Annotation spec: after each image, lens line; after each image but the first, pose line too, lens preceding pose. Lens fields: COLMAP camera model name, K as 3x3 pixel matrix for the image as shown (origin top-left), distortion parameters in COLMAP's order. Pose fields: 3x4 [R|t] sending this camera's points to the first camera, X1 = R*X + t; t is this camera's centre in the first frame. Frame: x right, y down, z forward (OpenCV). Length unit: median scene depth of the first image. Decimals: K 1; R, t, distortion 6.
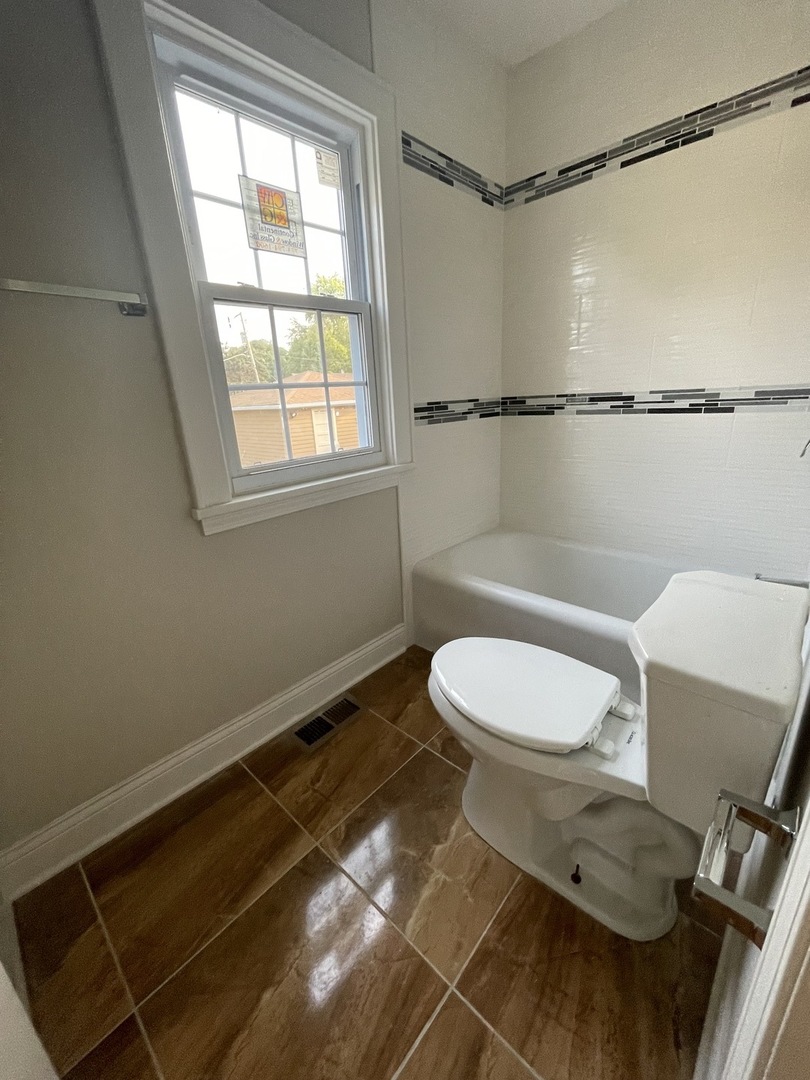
lens RADIAL K [[435.2, 0, 401.4], [0, 435.2, 533.3], [0, 0, 1]] dist [0.000385, -0.000284]
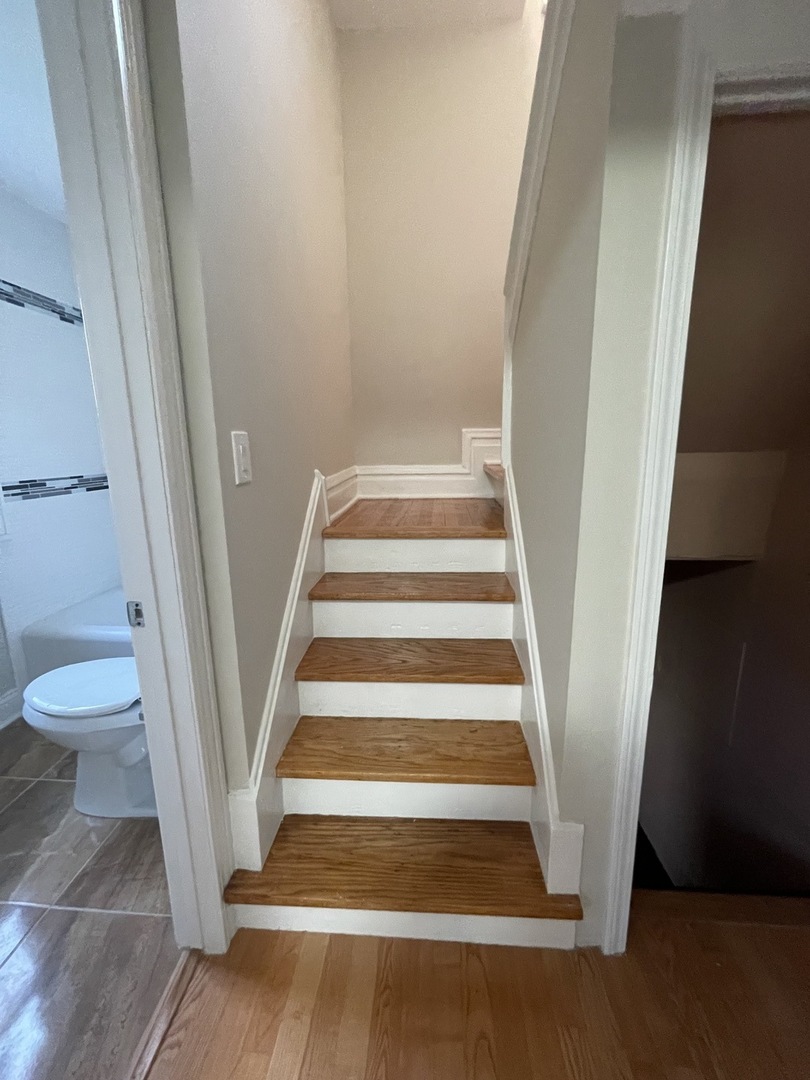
lens RADIAL K [[435.2, 0, 401.4], [0, 435.2, 533.3], [0, 0, 1]] dist [0.000385, -0.000284]
pose [[0.776403, -0.096519, 0.622802, 0.120691], [0.178440, 0.981433, -0.070351, 0.092698], [-0.604448, 0.165753, 0.779210, -0.480116]]
